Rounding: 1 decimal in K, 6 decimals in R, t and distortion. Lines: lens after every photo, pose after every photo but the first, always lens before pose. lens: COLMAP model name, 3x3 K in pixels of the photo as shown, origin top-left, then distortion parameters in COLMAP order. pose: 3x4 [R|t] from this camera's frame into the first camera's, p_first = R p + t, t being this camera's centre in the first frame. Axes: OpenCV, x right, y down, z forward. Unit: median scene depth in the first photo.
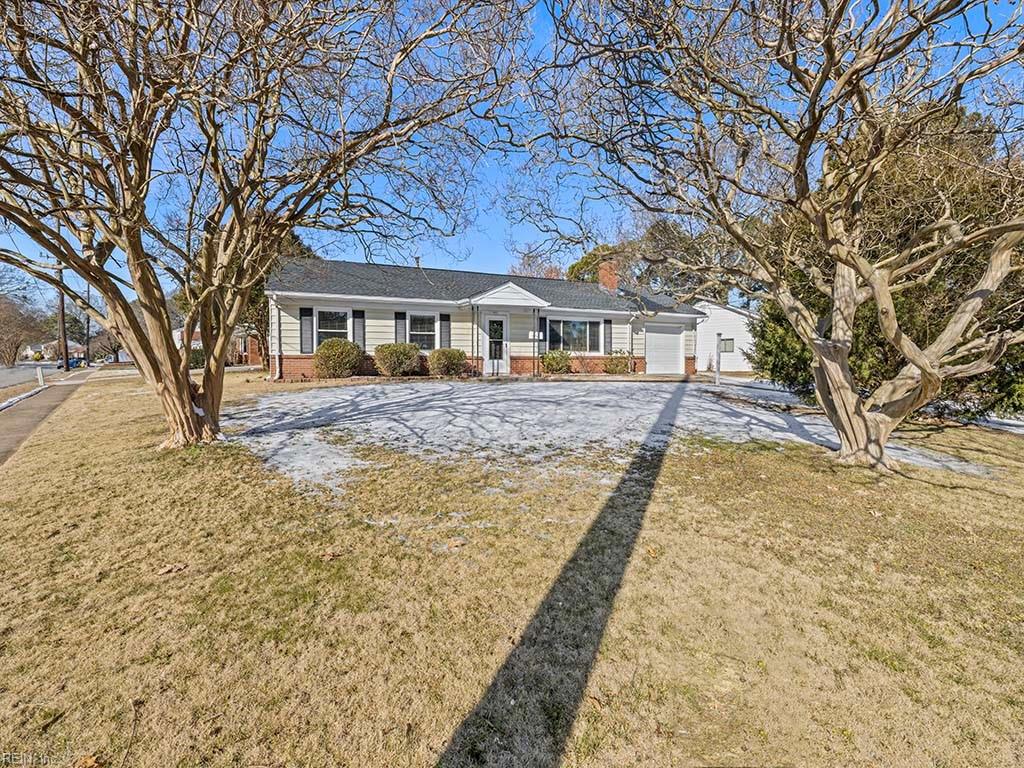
lens RADIAL K [[430.5, 0, 507.1], [0, 430.5, 370.0], [0, 0, 1]] dist [0.001415, 0.000539]
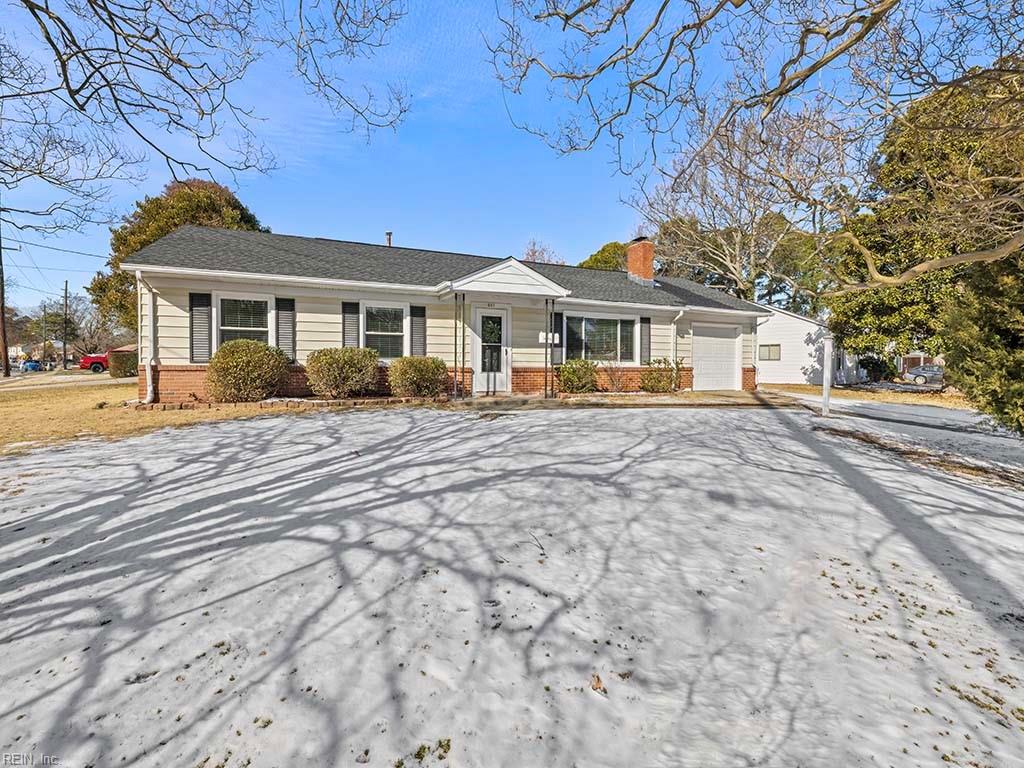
lens RADIAL K [[430.5, 0, 507.1], [0, 430.5, 370.0], [0, 0, 1]] dist [0.001415, 0.000539]
pose [[0.999985, 0.004772, -0.002672, 0.001148], [-0.004809, 0.999893, -0.013844, -0.018911], [0.002605, 0.013856, 0.999901, 0.310691]]
